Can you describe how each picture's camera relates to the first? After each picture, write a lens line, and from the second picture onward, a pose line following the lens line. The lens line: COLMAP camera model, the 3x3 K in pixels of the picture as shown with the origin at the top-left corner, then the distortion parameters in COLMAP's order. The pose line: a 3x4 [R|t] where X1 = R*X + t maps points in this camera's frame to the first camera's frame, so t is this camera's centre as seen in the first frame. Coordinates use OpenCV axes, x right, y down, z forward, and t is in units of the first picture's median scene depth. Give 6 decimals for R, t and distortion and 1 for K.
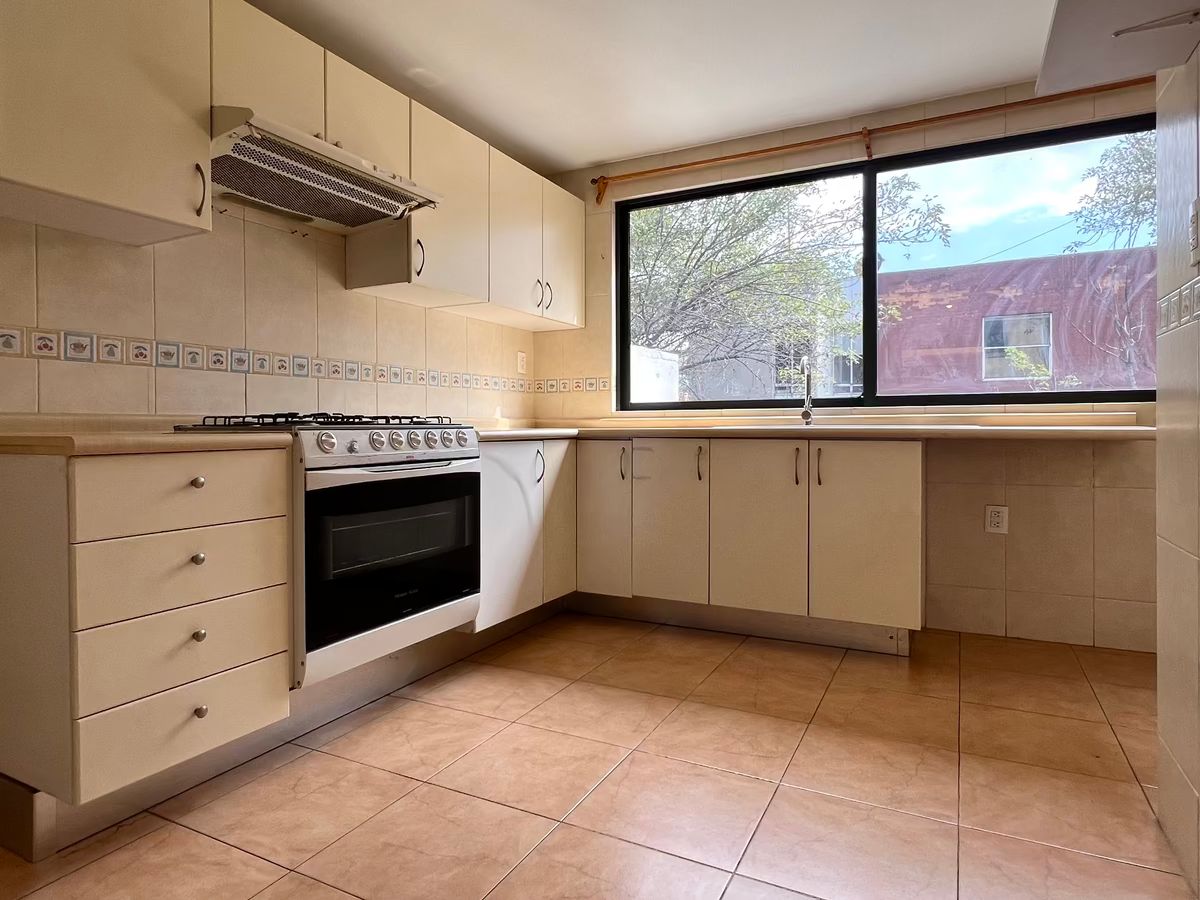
lens RADIAL K [[720.4, 0, 597.0], [0, 720.4, 443.0], [0, 0, 1]] dist [-0.002519, -0.001171]
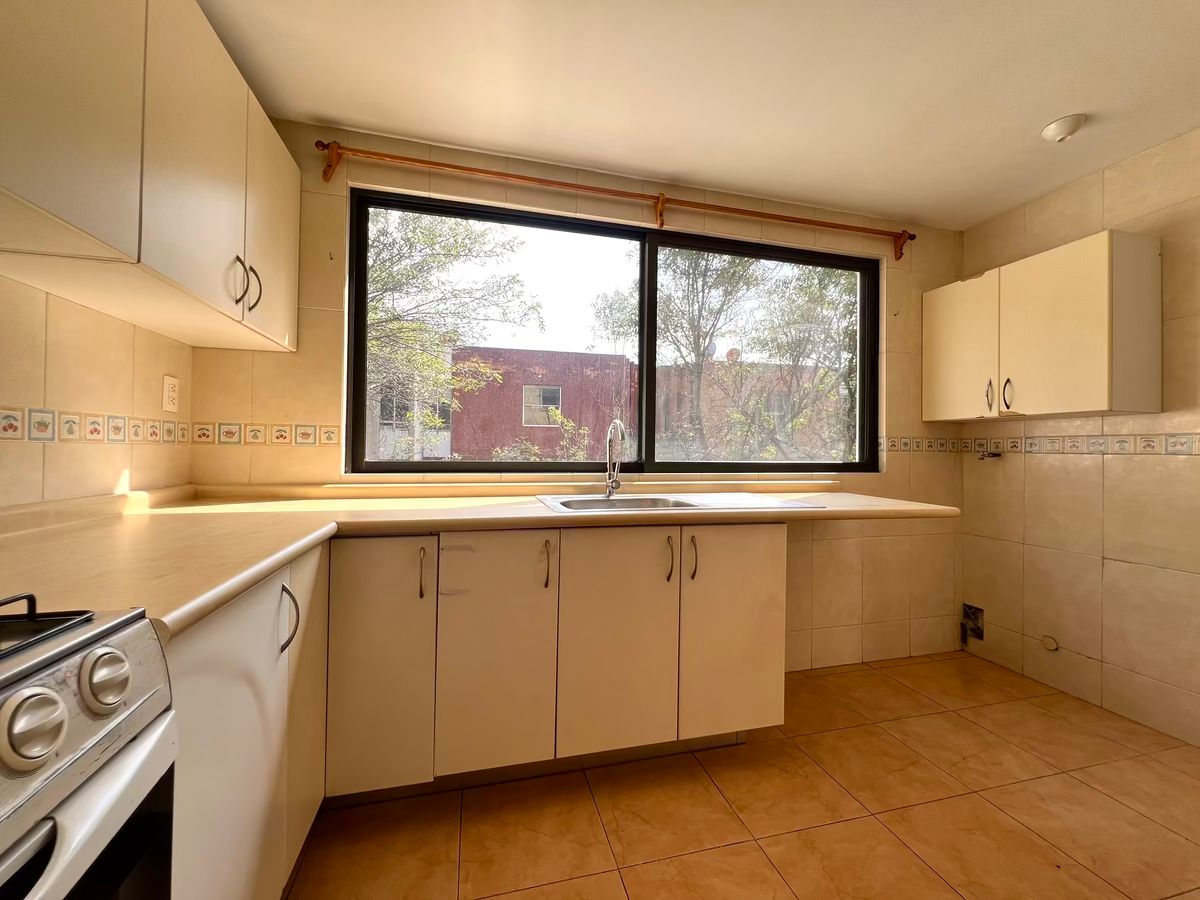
lens RADIAL K [[483.0, 0, 598.6], [0, 483.0, 449.5], [0, 0, 1]] dist [-0.002882, 0.000966]
pose [[0.743784, 0.014792, 0.668256, -0.113531], [-0.002537, 0.999810, -0.019308, -0.061393], [-0.668415, 0.012666, 0.743681, 0.483239]]
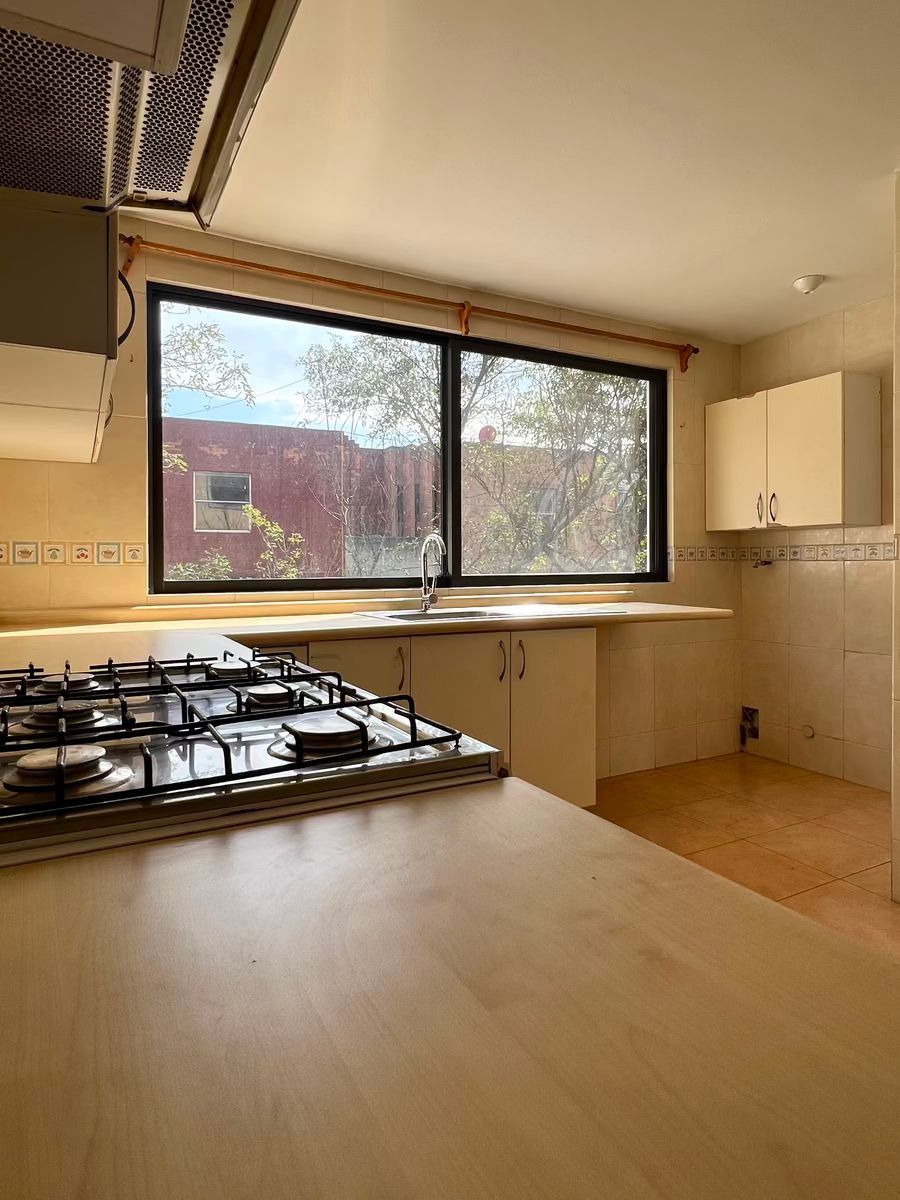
lens RADIAL K [[703.2, 0, 461.2], [0, 703.2, 582.3], [0, 0, 1]] dist [-0.005441, -0.002492]
pose [[0.559771, -0.019014, 0.828429, -0.364622], [0.018799, 0.999771, 0.010244, -0.058495], [-0.828434, 0.009839, 0.560000, 0.407439]]
